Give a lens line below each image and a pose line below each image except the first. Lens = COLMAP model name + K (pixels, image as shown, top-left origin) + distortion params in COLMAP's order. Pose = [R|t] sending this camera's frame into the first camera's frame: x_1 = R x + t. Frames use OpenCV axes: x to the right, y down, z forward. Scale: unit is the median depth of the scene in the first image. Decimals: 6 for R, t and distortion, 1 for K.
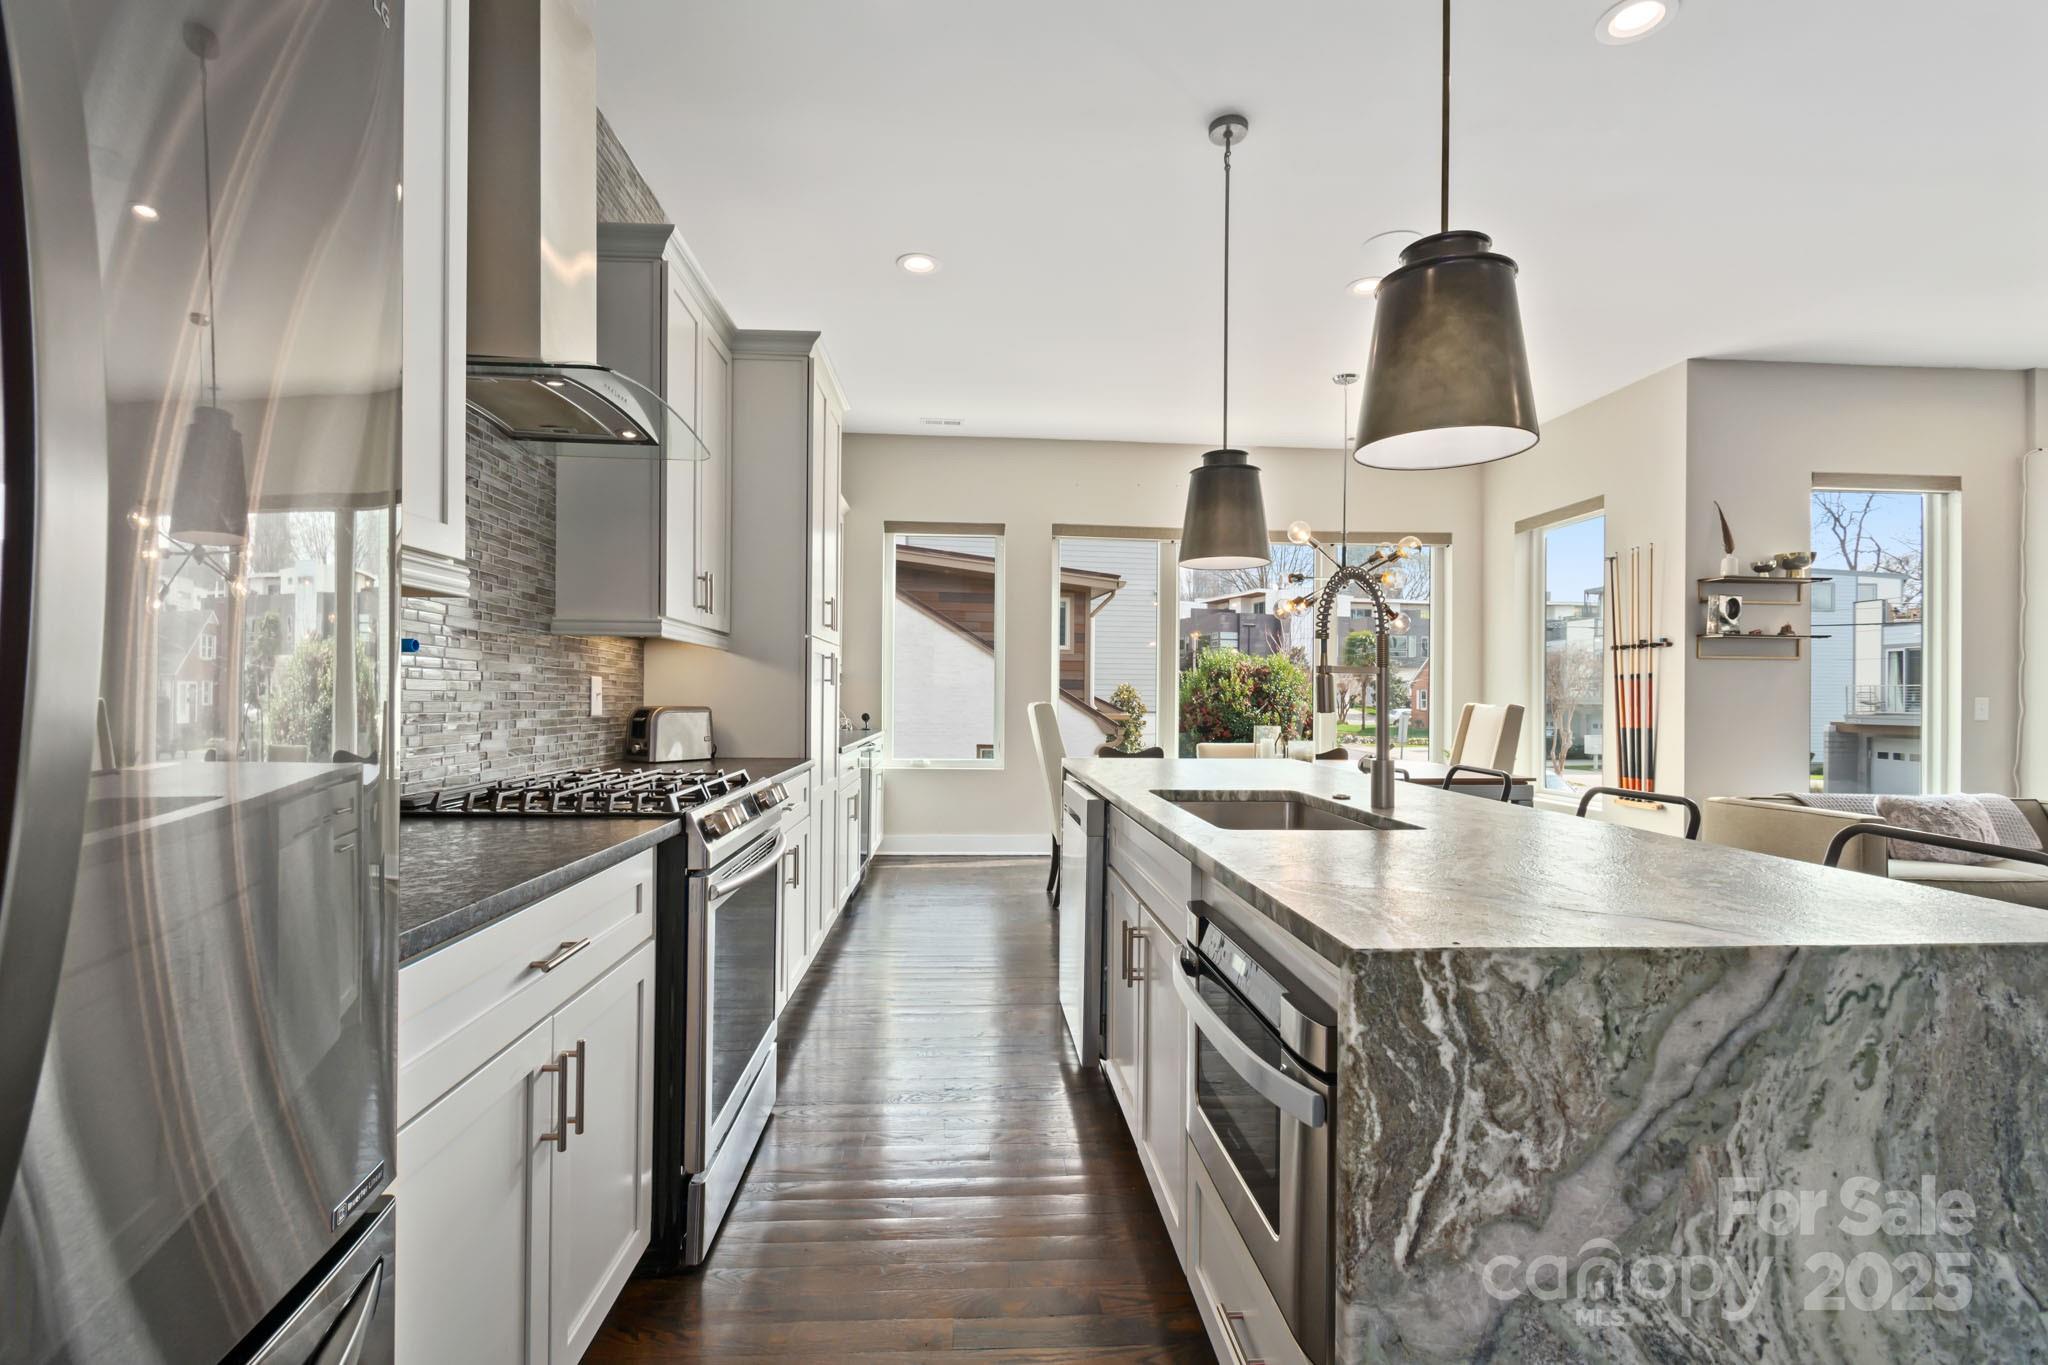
lens RADIAL K [[945.2, 0, 1024.0], [0, 945.2, 682.5], [0, 0, 1]] dist [-0.024277, 0.000030]
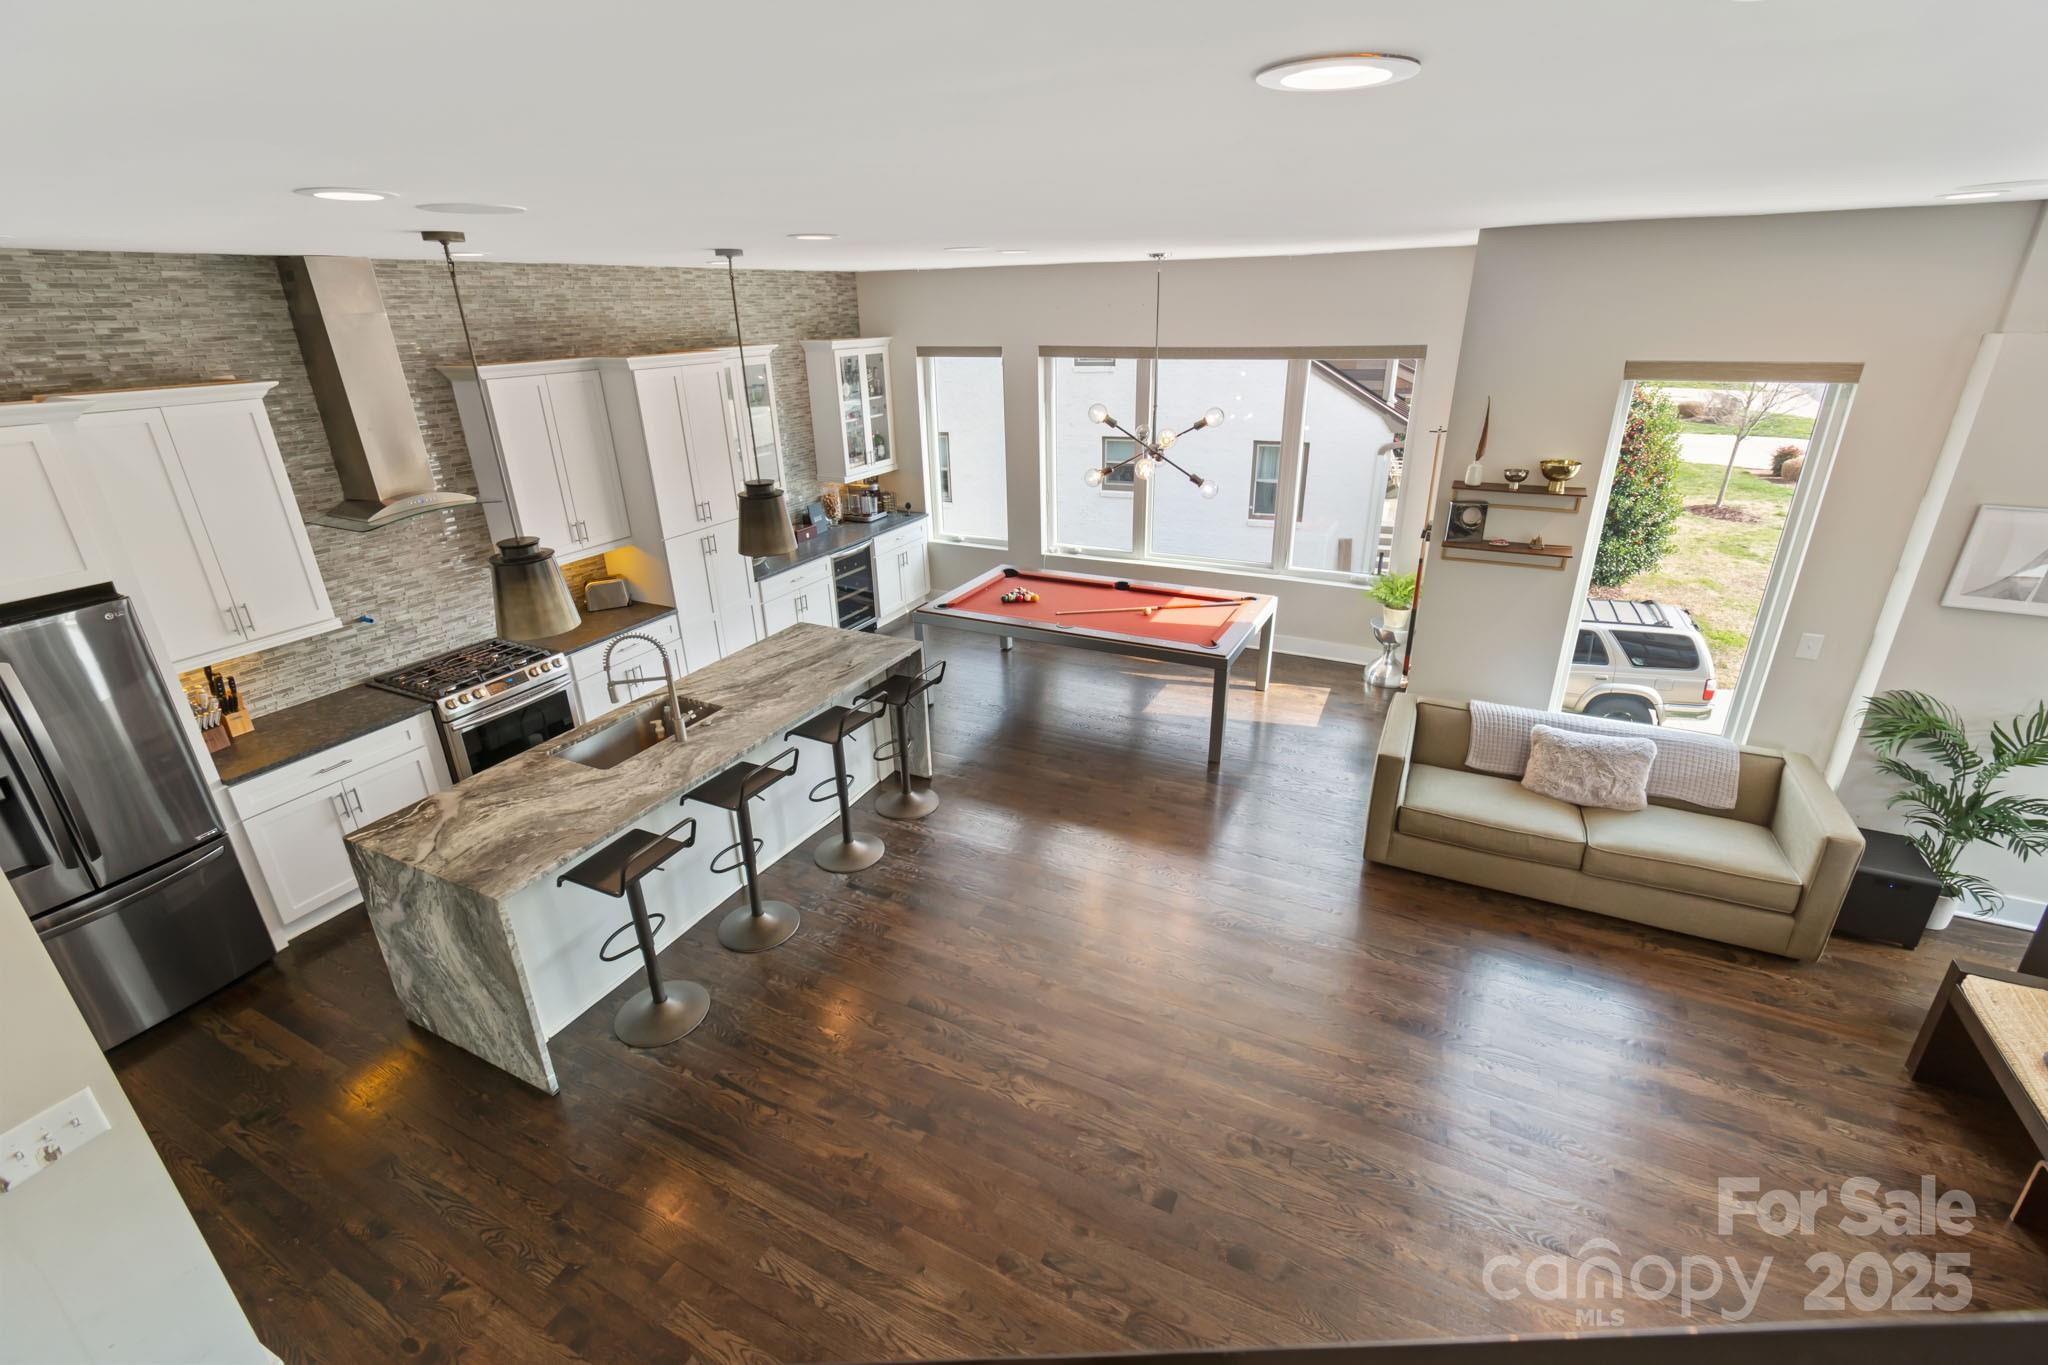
lens RADIAL K [[908.0, 0, 1028.7], [0, 908.0, 692.8], [0, 0, 1]] dist [0.001838, 0.000119]
pose [[0.863226, 0.171354, -0.474846, 0.254787], [0.037328, 0.916388, 0.398548, -0.093593], [0.503436, -0.361761, 0.784653, -0.017715]]
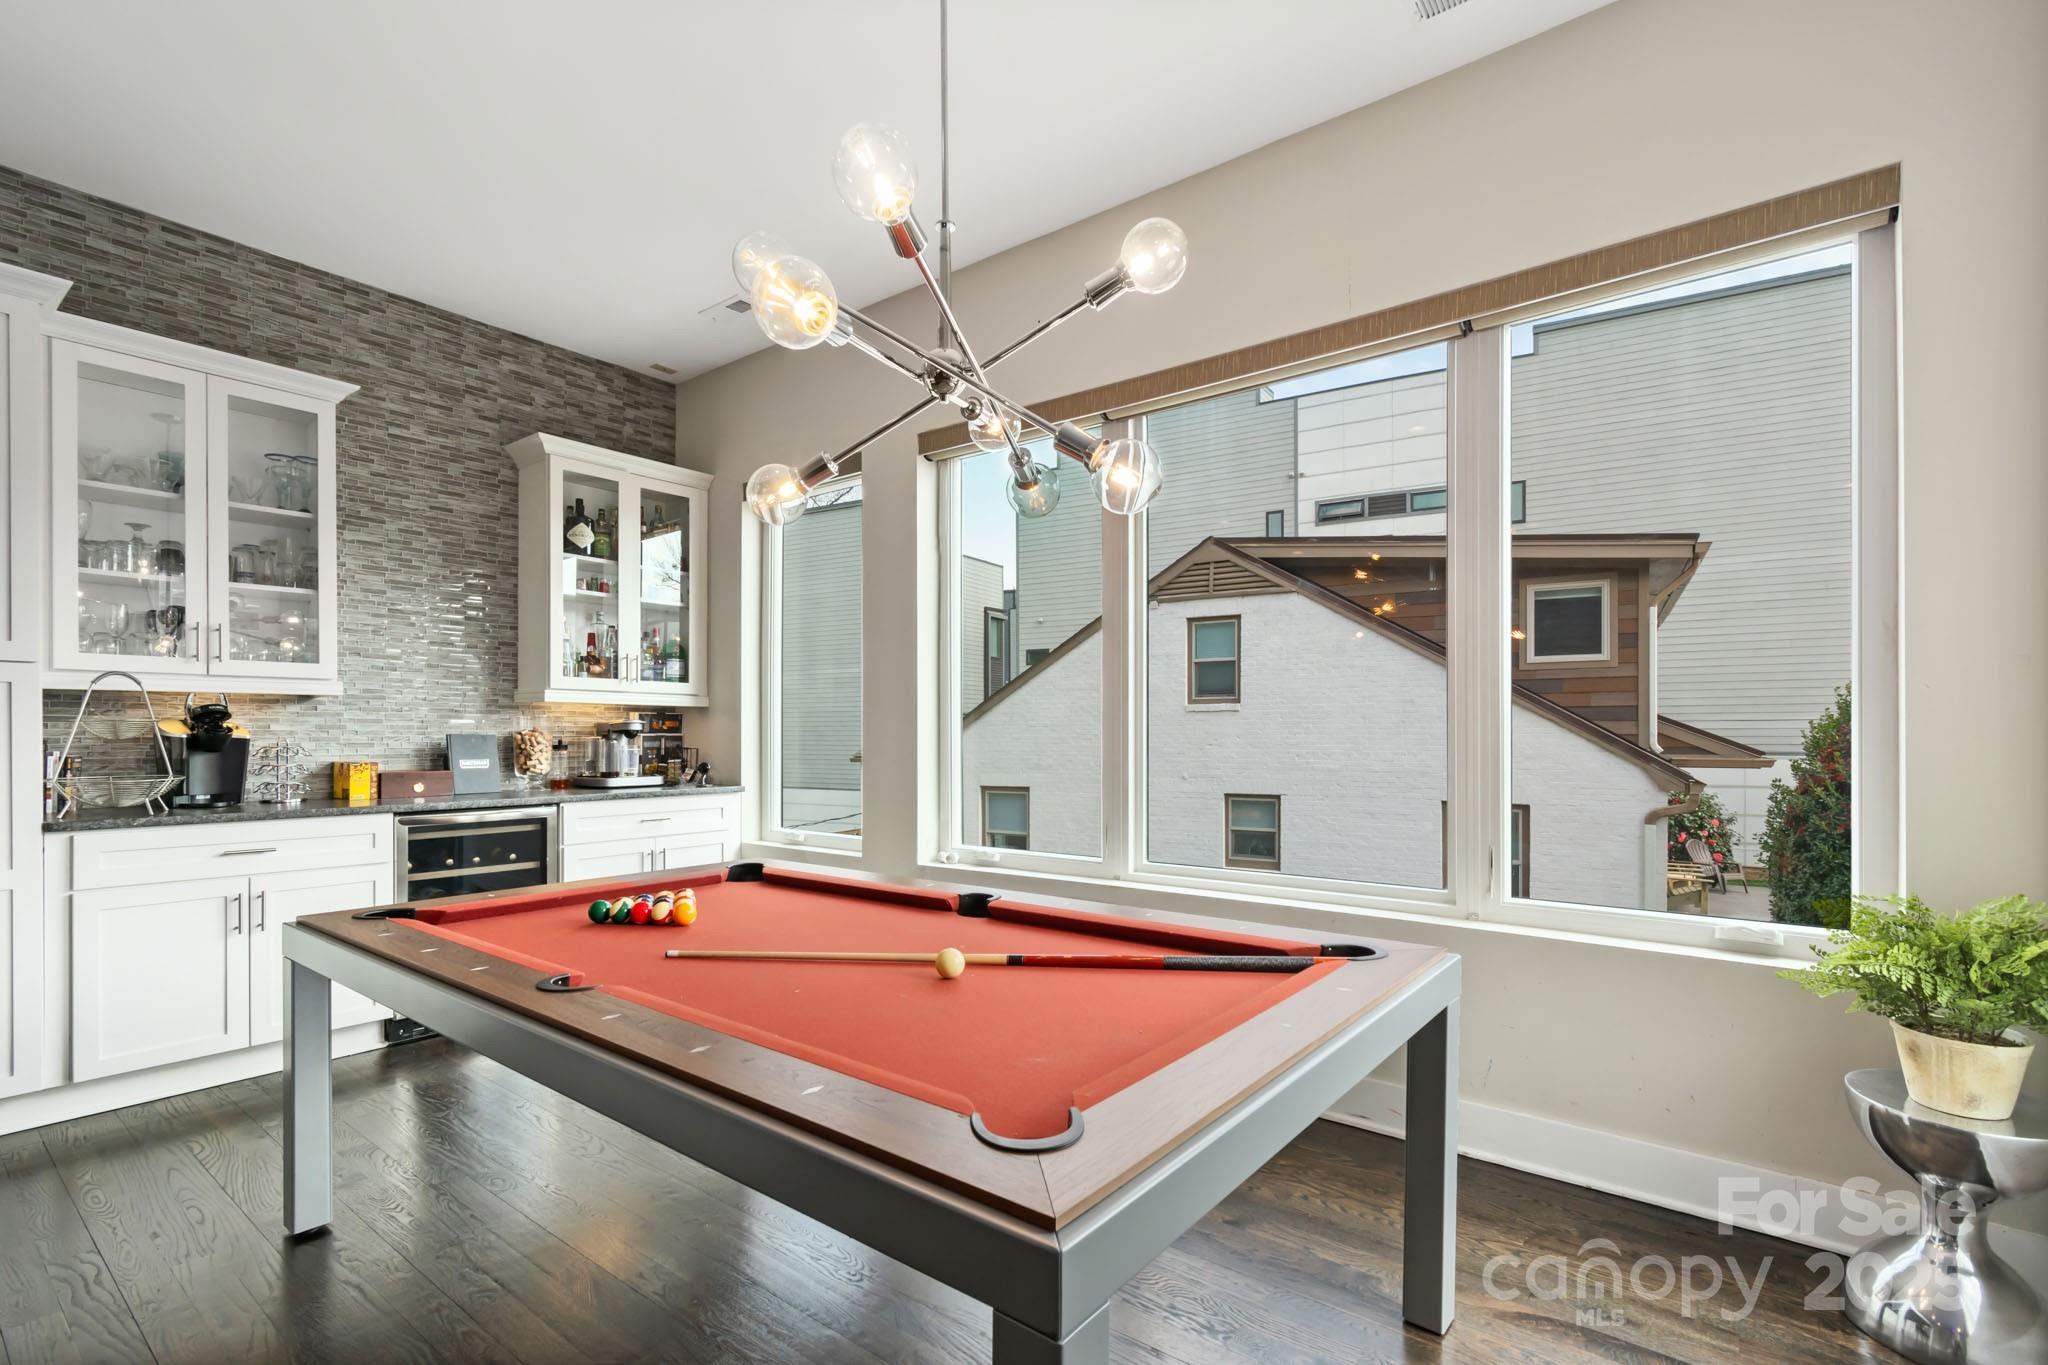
lens RADIAL K [[961.2, 0, 1026.9], [0, 961.2, 717.1], [0, 0, 1]] dist [0.002688, 0.000152]
pose [[0.751530, -0.017784, -0.659459, 0.188496], [0.015624, 0.999836, -0.009159, 0.004571], [0.659513, -0.003420, 0.751685, 0.250202]]
